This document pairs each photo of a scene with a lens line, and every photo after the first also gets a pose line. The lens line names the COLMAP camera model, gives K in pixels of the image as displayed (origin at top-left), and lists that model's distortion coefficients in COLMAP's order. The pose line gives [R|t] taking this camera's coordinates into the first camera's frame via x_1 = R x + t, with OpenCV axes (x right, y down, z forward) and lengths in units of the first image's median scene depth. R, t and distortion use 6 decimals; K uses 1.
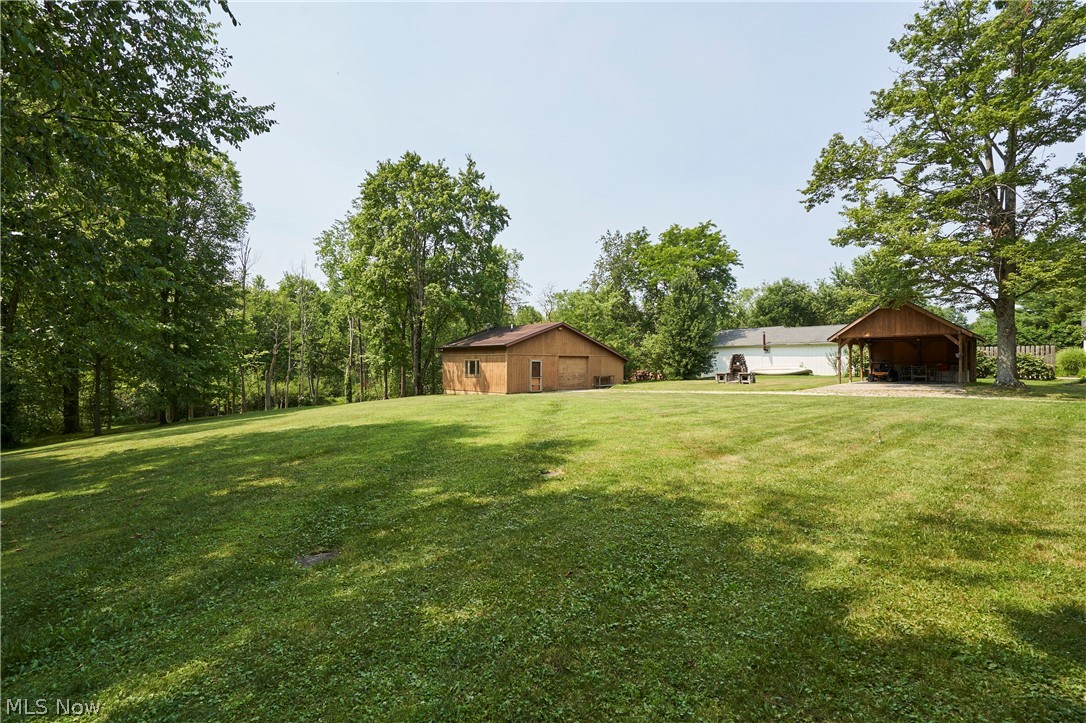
lens RADIAL K [[502.1, 0, 543.0], [0, 502.1, 361.5], [0, 0, 1]] dist [-0.000739, 0.000047]
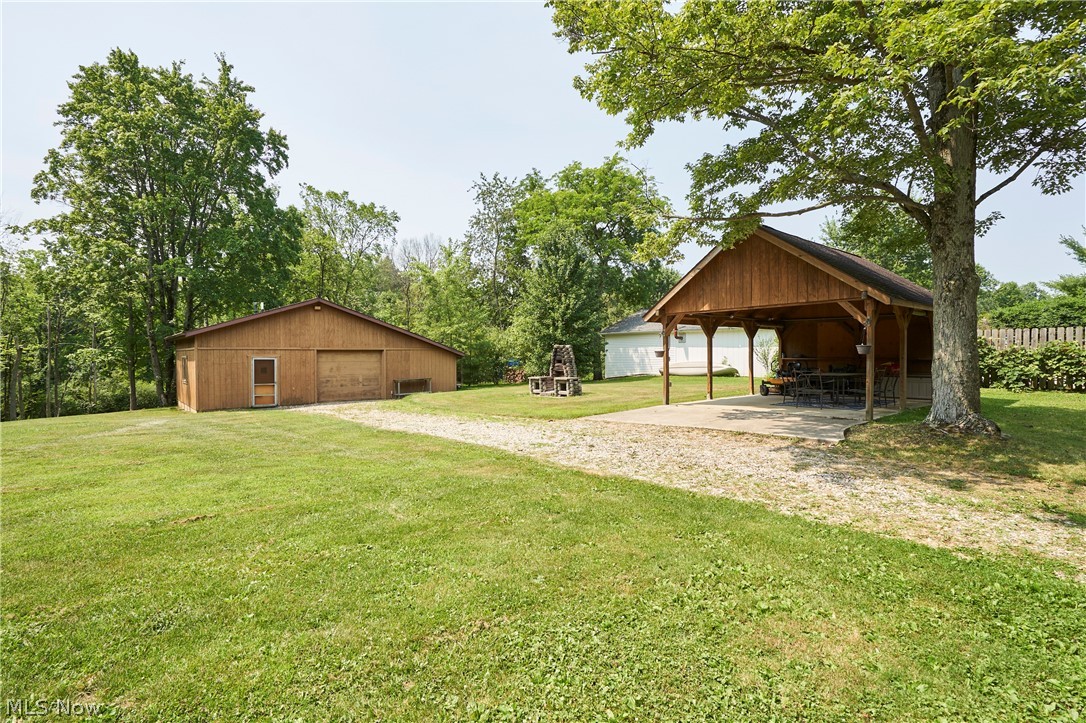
lens RADIAL K [[532.8, 0, 543.0], [0, 532.8, 361.5], [0, 0, 1]] dist [0.000398, 0.000258]
pose [[0.997742, -0.005214, -0.066967, 0.352409], [0.006484, 0.999803, 0.018770, -0.007053], [0.066856, -0.019162, 0.997579, 0.316007]]
